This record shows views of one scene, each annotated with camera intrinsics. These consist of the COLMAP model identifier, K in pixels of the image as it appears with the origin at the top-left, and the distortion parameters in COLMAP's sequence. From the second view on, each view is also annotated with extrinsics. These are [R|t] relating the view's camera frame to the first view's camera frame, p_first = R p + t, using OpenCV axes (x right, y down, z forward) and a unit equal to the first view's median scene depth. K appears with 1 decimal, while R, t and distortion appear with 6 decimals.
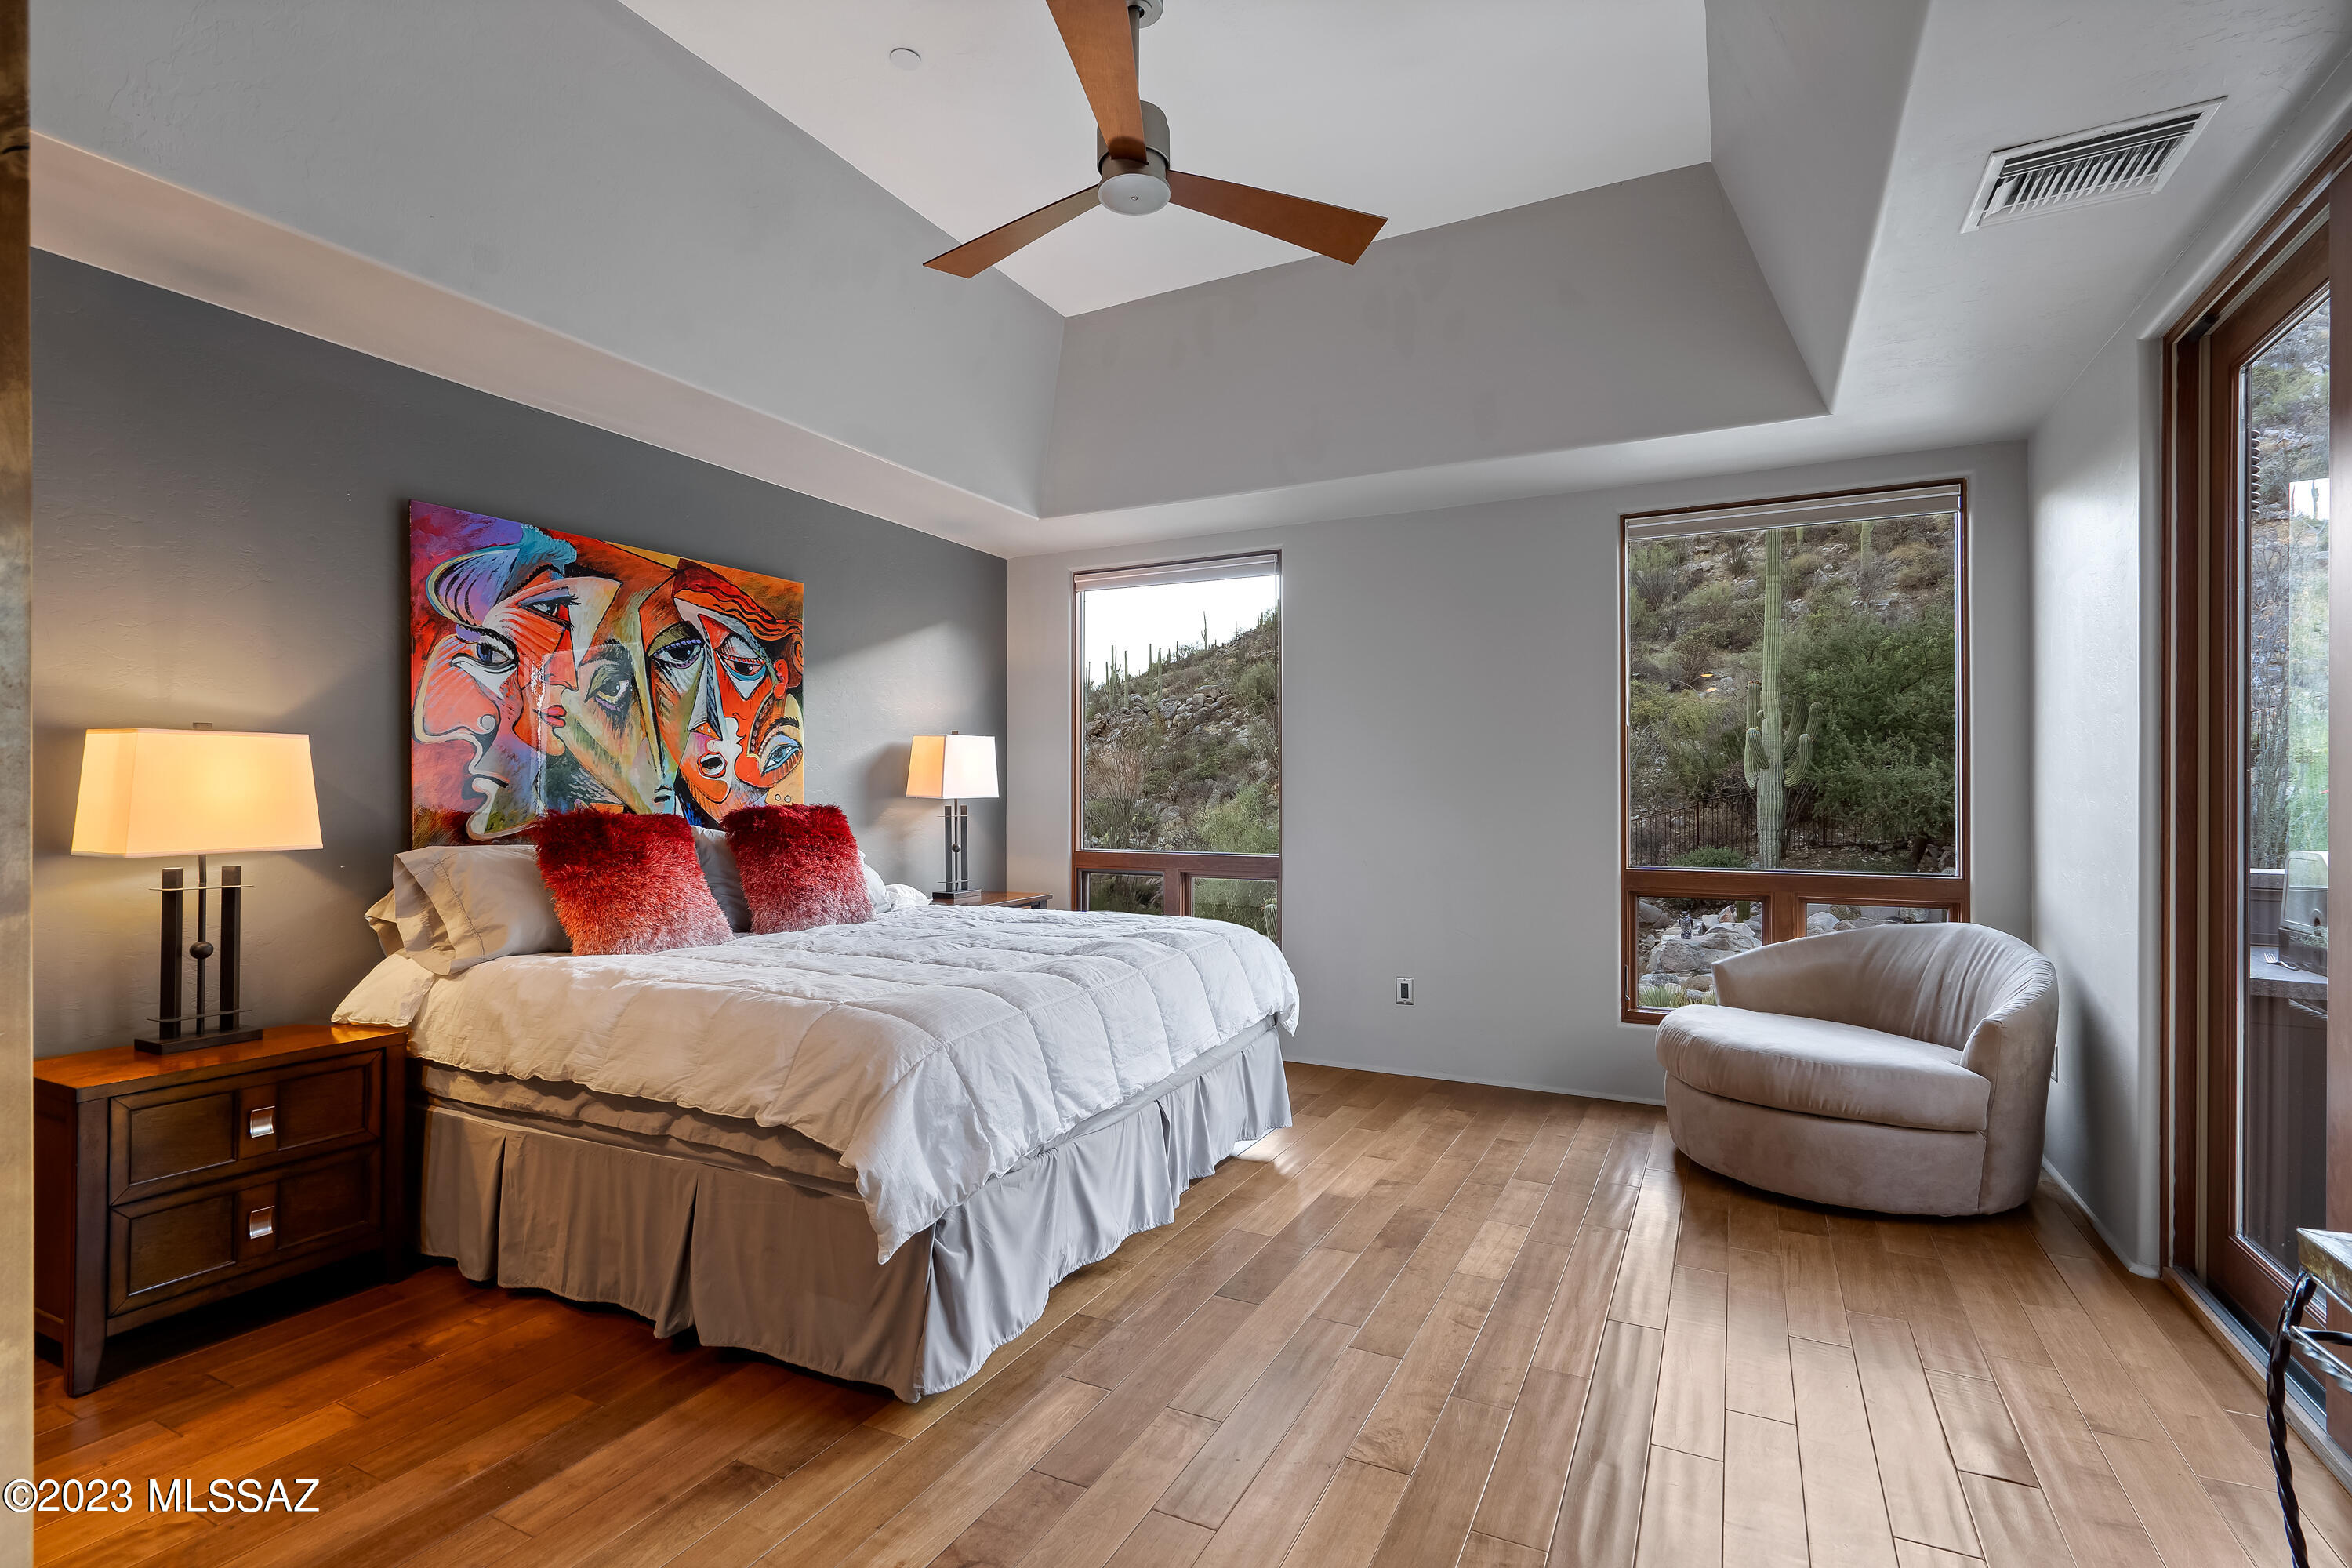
lens RADIAL K [[1124.6, 0, 1180.7], [0, 1124.6, 791.5], [0, 0, 1]] dist [0.000314, 0.000165]
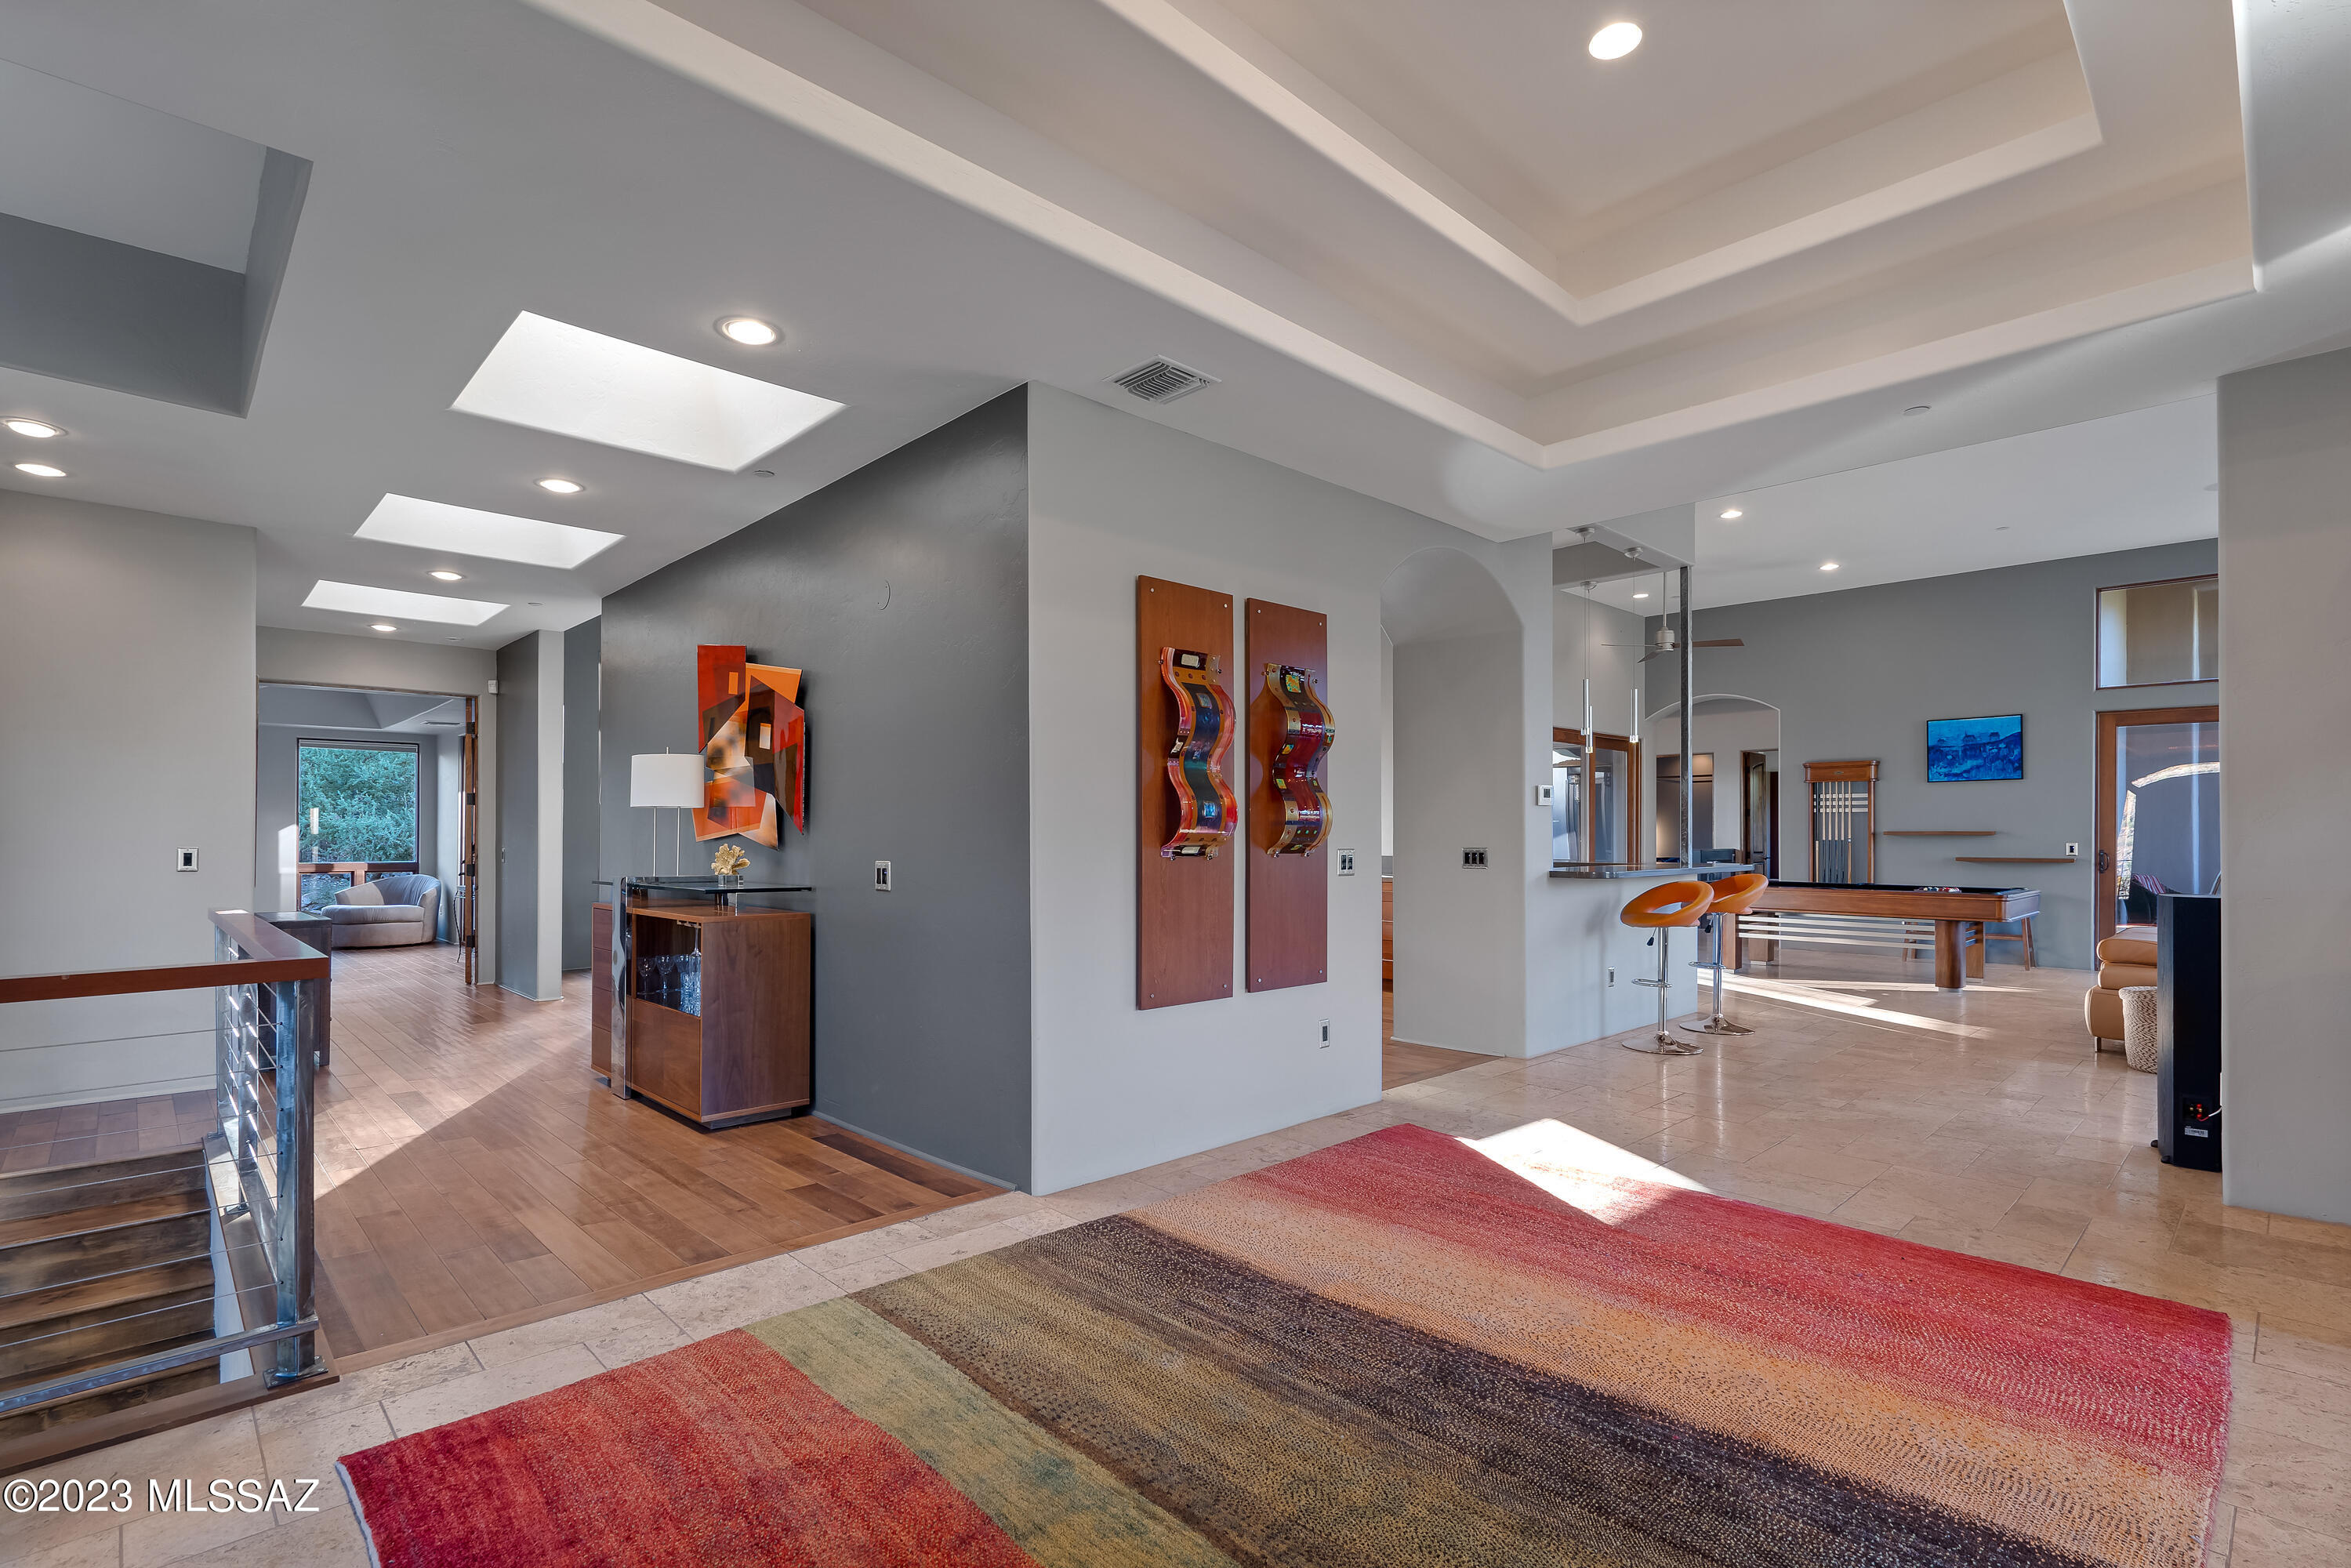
lens RADIAL K [[1090.1, 0, 1172.6], [0, 1090.1, 832.2], [0, 0, 1]] dist [-0.000478, -0.000076]
pose [[0.340459, 0.001391, 0.940258, -0.336518], [-0.002261, 0.999997, -0.000660, -0.004052], [-0.940257, -0.001901, 0.340461, -0.469825]]
